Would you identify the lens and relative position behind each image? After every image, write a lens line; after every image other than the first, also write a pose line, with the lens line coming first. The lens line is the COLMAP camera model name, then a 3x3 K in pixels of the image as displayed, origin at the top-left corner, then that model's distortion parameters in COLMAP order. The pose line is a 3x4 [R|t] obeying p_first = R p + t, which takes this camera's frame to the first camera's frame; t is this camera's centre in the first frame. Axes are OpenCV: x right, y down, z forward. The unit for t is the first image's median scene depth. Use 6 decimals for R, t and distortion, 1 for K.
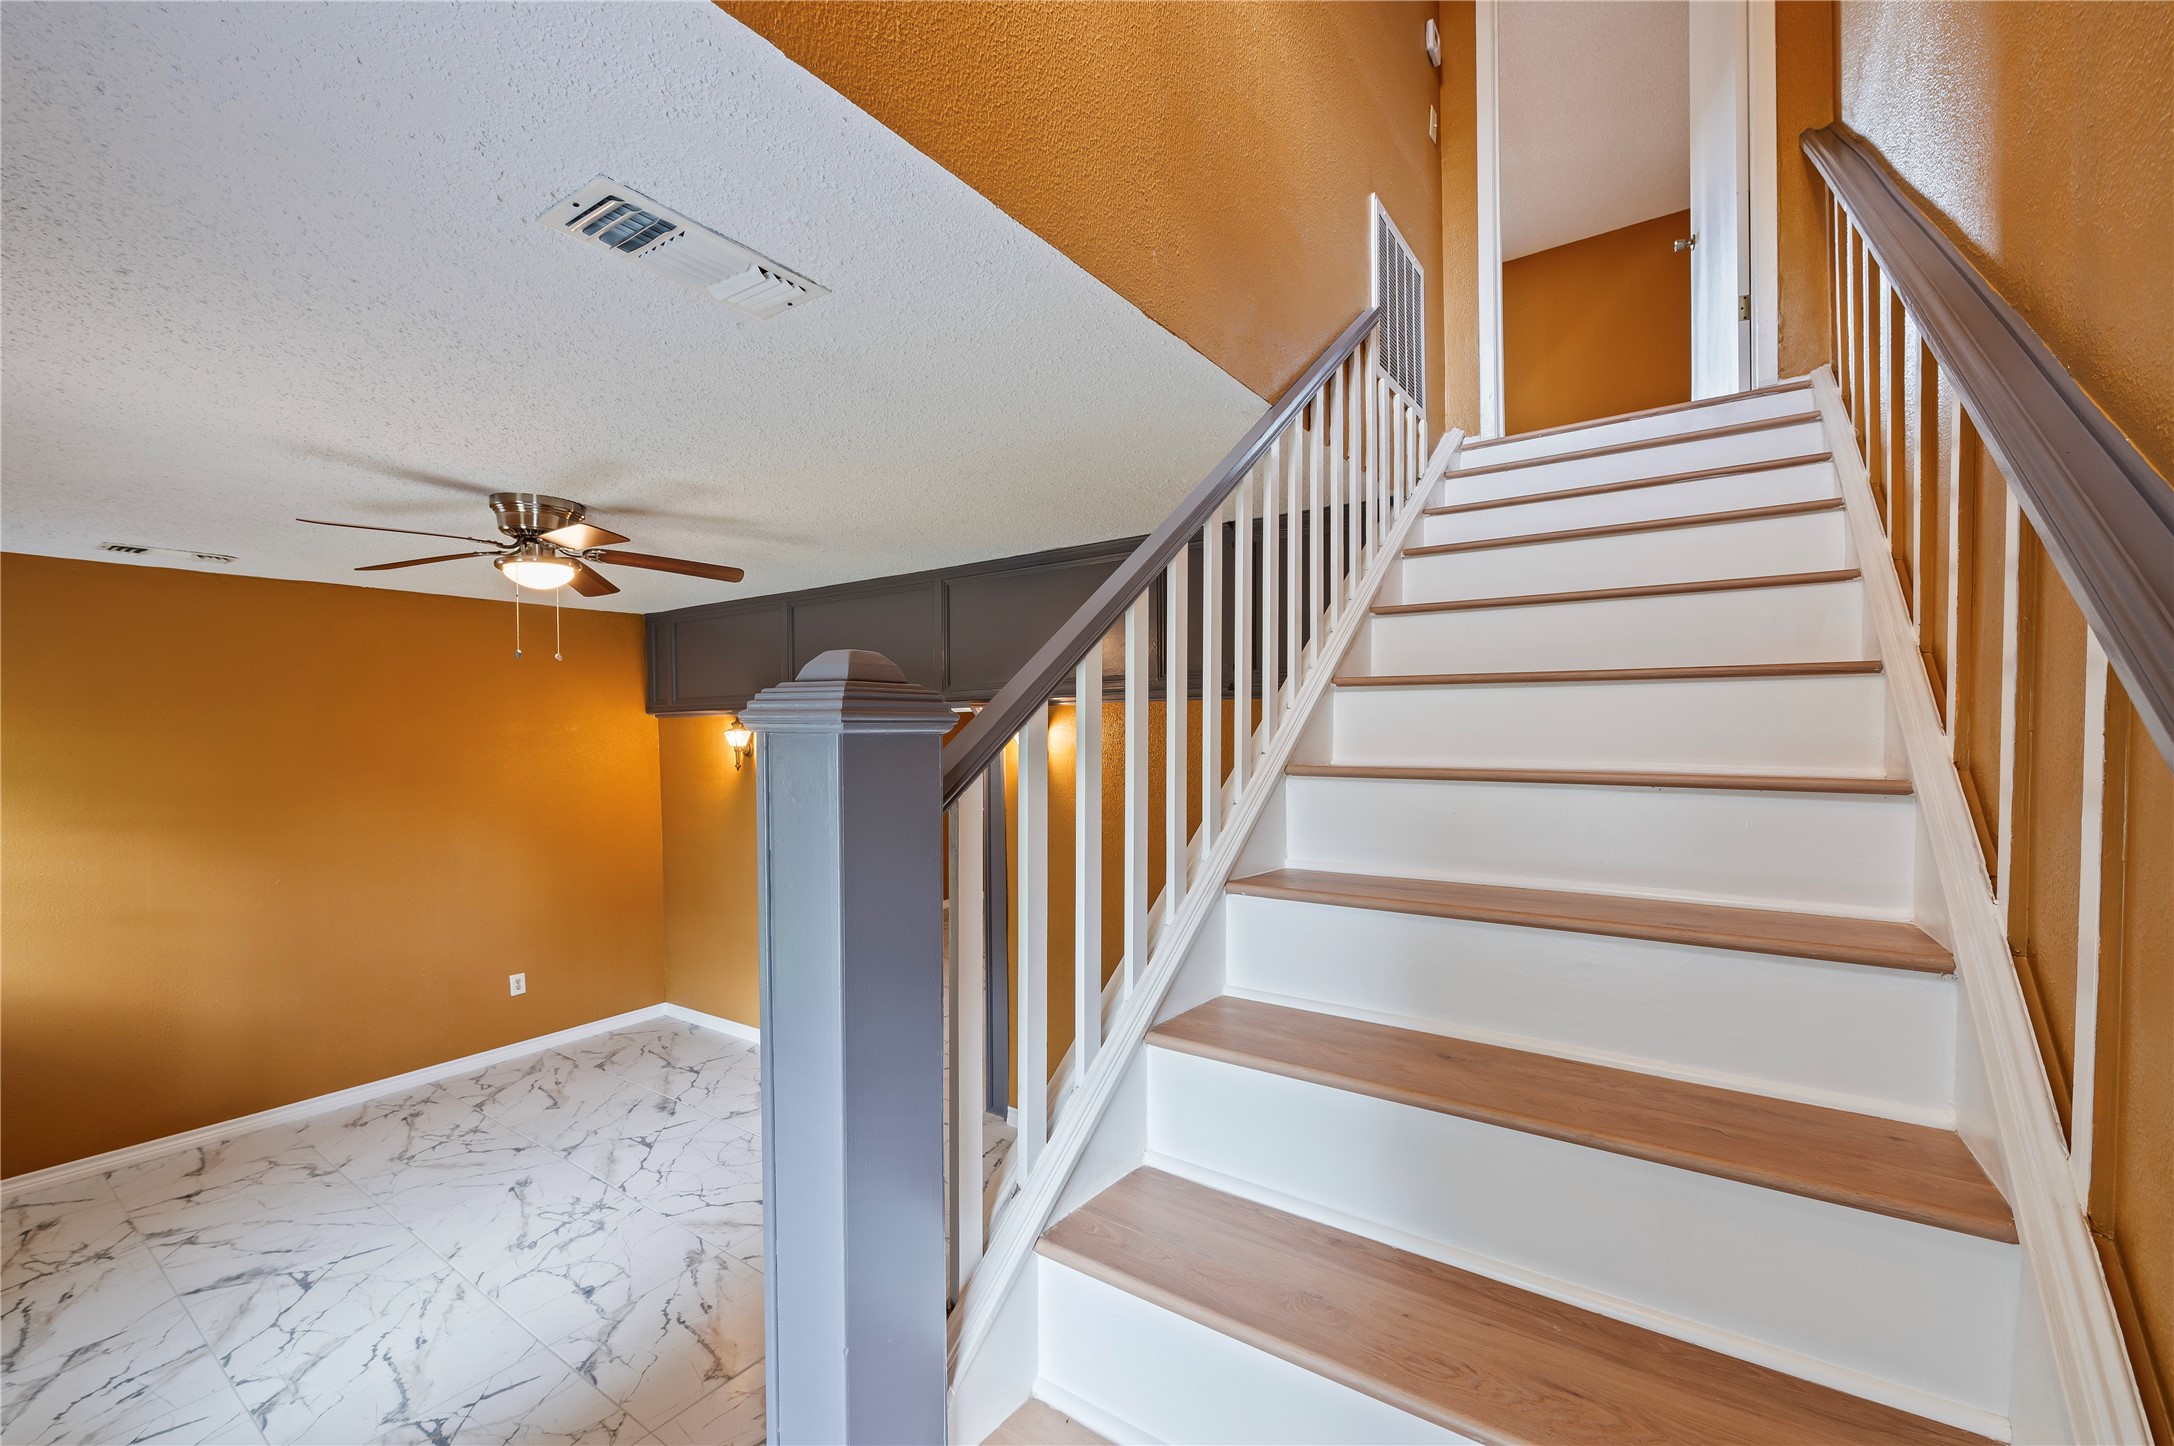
lens RADIAL K [[840.0, 0, 1079.0], [0, 840.0, 733.0], [0, 0, 1]] dist [-0.002116, -0.000288]
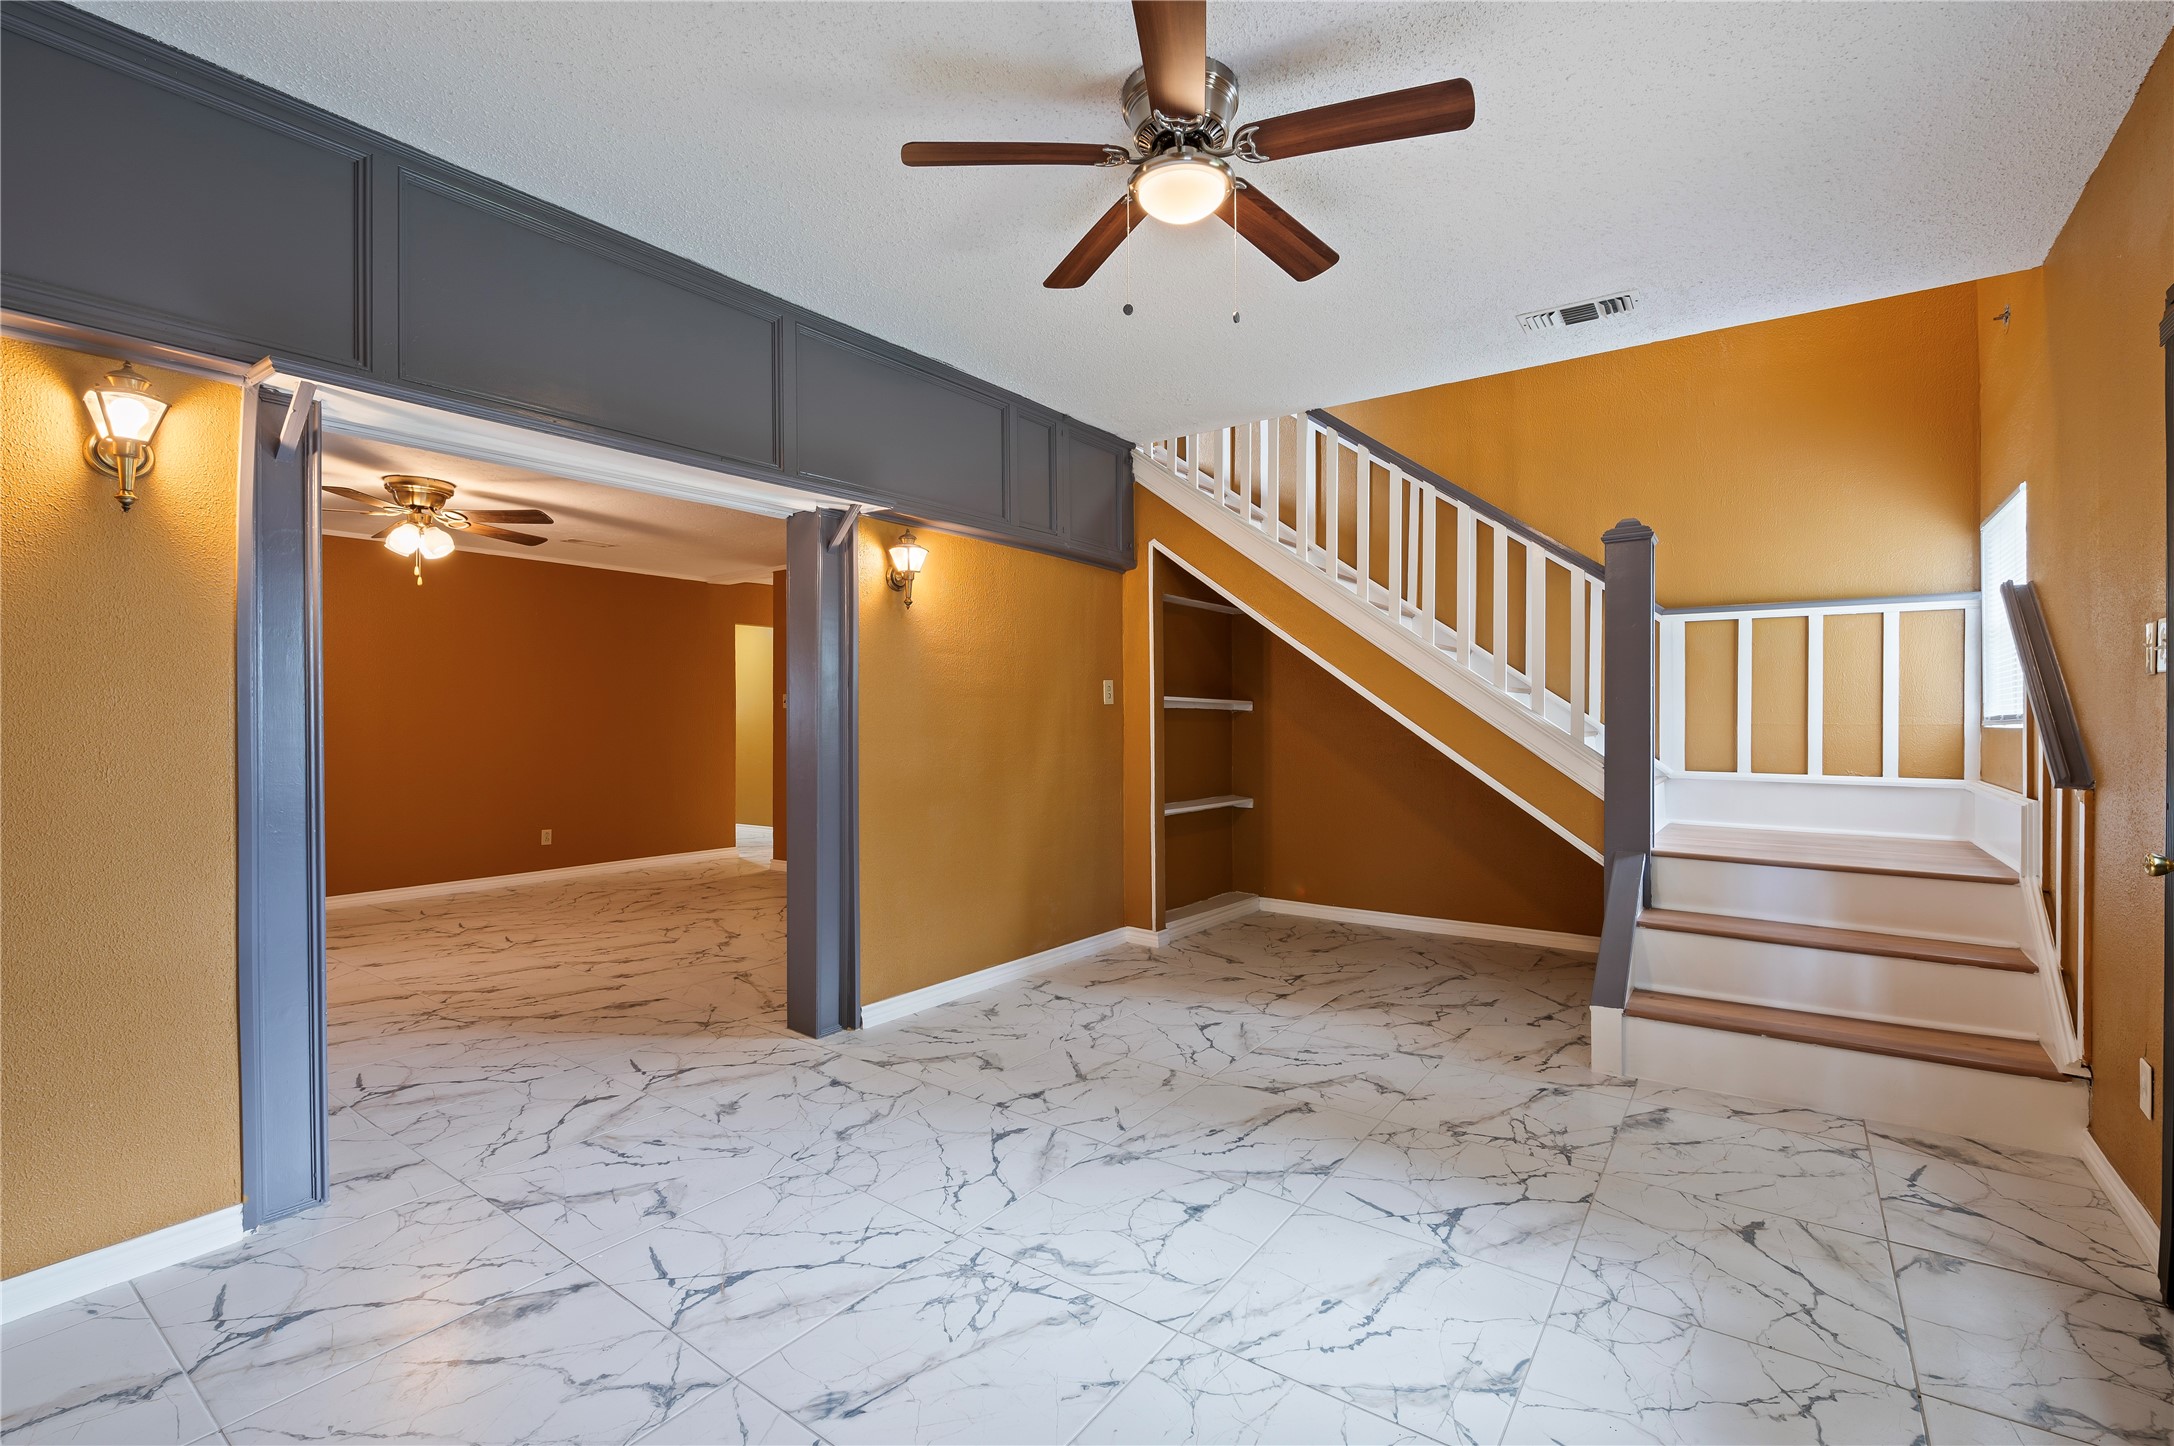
lens RADIAL K [[942.2, 0, 1076.4], [0, 942.2, 726.8], [0, 0, 1]] dist [0.016052, -0.000404]
pose [[0.054682, -0.013102, 0.998418, -1.334099], [-0.008476, 0.999872, 0.013586, 0.212846], [-0.998468, -0.009206, 0.054564, 0.997283]]
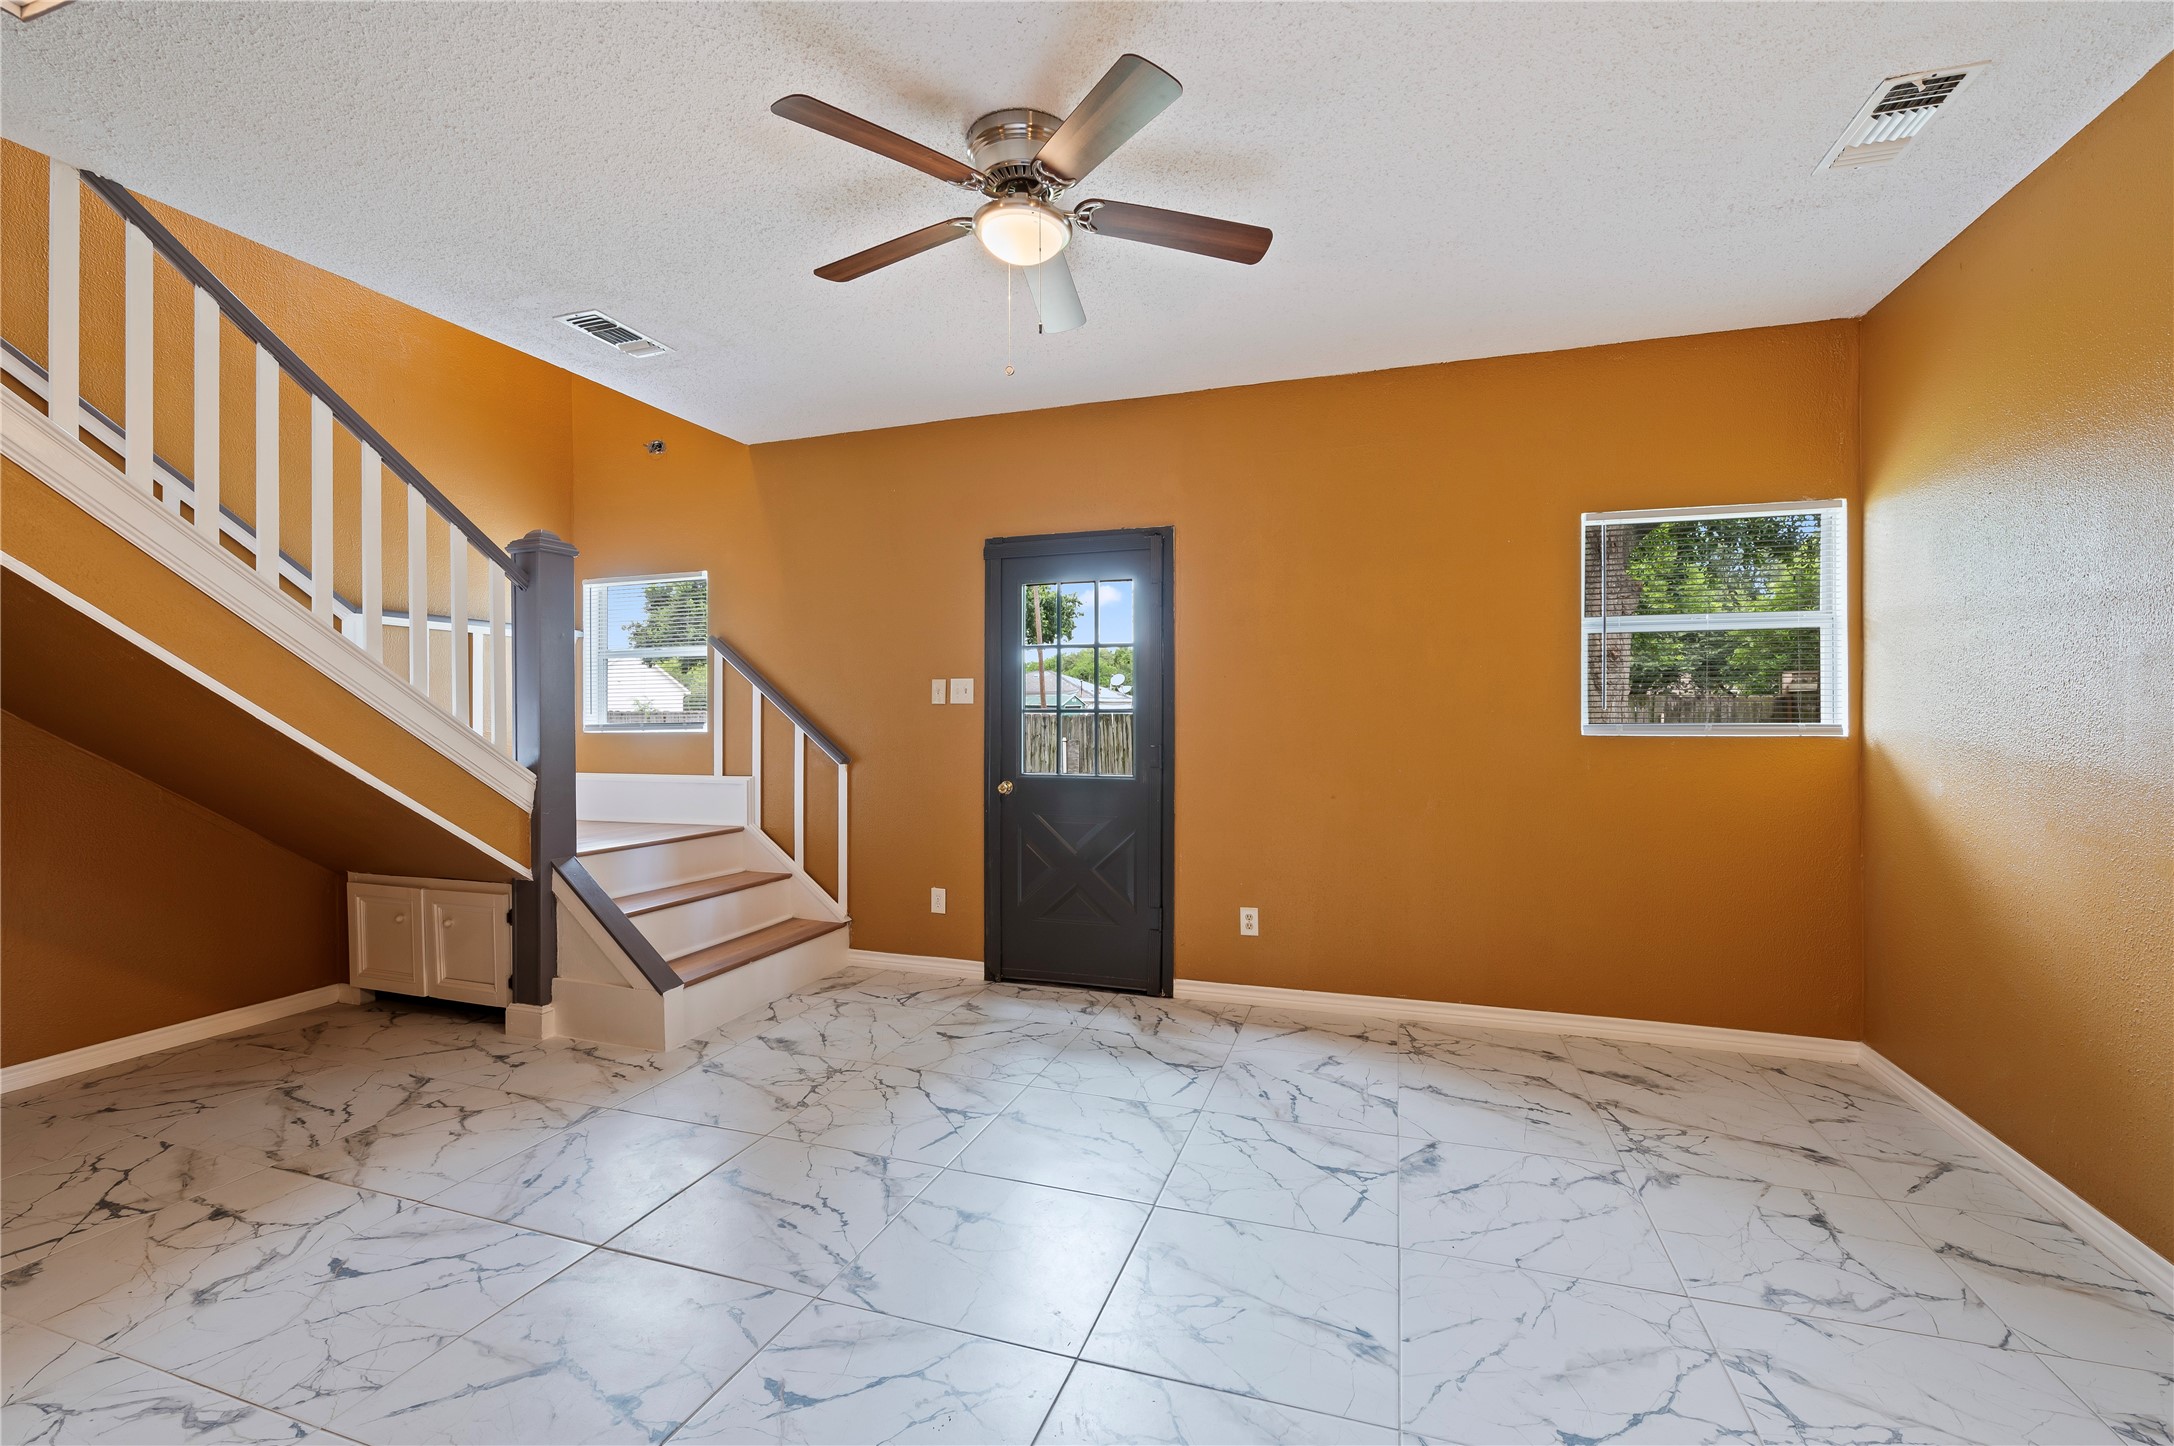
lens RADIAL K [[953.0, 0, 1105.7], [0, 953.0, 721.3], [0, 0, 1]] dist [-0.011657, 0.000690]
pose [[-0.964809, 0.006573, -0.262870, -0.454417], [0.010104, 0.999876, -0.012083, 0.228685], [0.262758, -0.014313, -0.964756, 1.725116]]
